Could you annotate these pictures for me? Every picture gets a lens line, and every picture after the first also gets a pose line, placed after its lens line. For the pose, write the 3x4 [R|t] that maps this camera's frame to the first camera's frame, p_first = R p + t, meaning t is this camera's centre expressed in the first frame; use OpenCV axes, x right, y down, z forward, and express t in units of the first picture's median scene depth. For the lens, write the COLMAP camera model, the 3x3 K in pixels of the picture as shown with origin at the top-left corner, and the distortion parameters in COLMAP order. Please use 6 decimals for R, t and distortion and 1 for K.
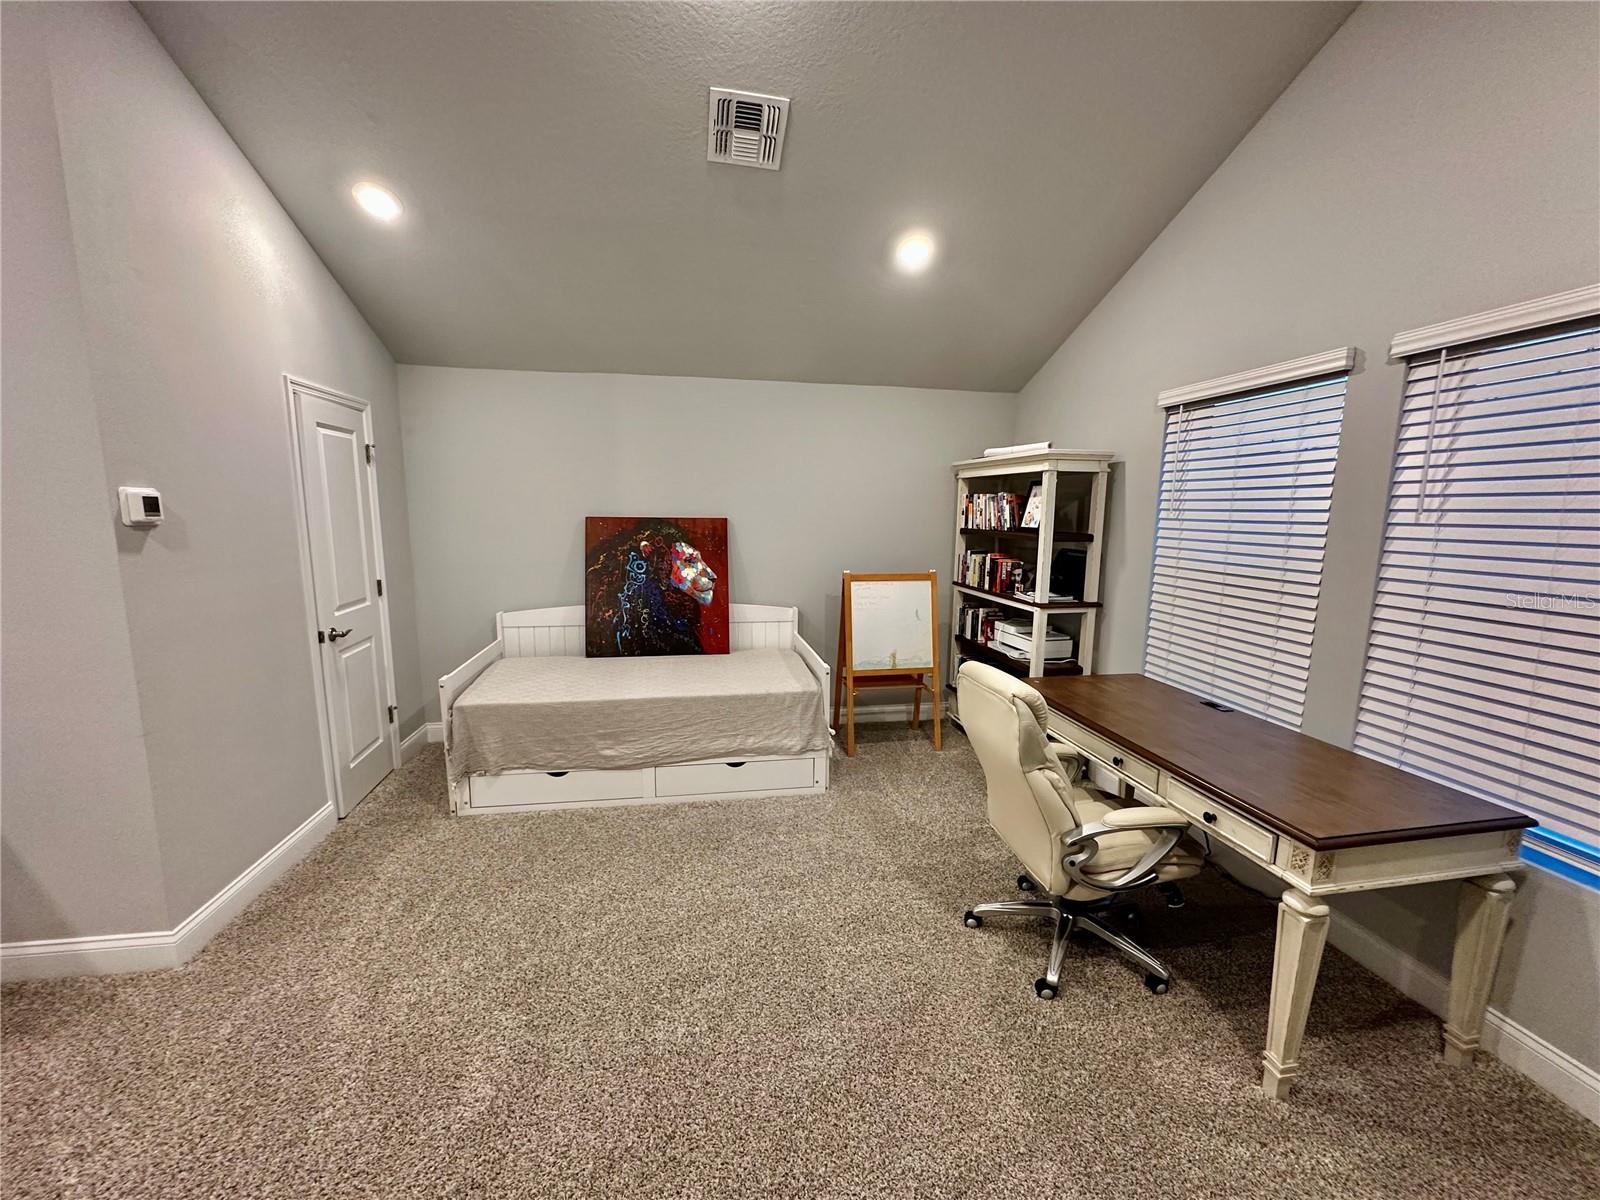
lens RADIAL K [[640.0, 0, 793.2], [0, 640.0, 604.0], [0, 0, 1]] dist [-0.006733, 0.001137]
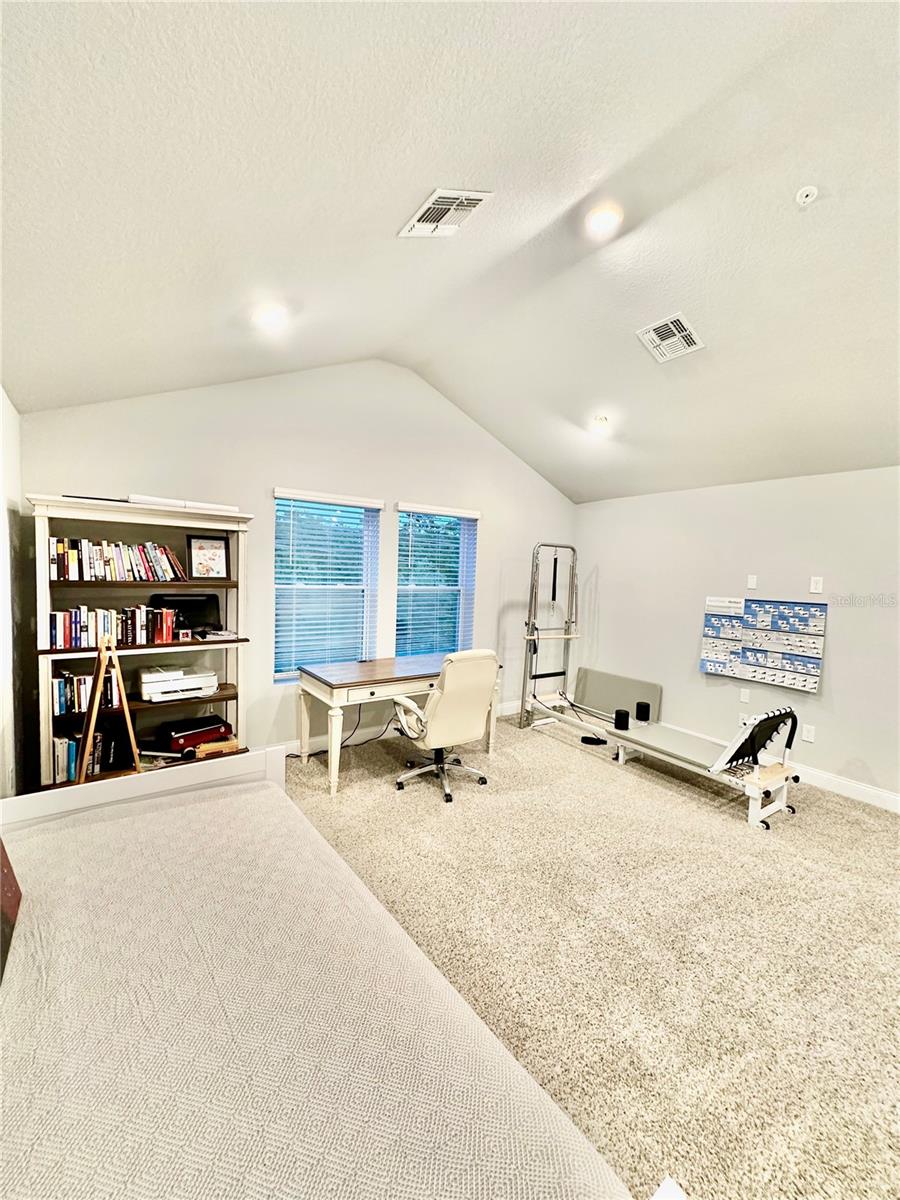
lens RADIAL K [[480.0, 0, 449.7], [0, 480.0, 600.3], [0, 0, 1]] dist [-0.006733, 0.001137]
pose [[-0.446148, -0.088802, 0.890543, -0.574558], [0.093550, 0.984986, 0.145087, -0.160876], [-0.890056, 0.148041, -0.431142, 0.983879]]
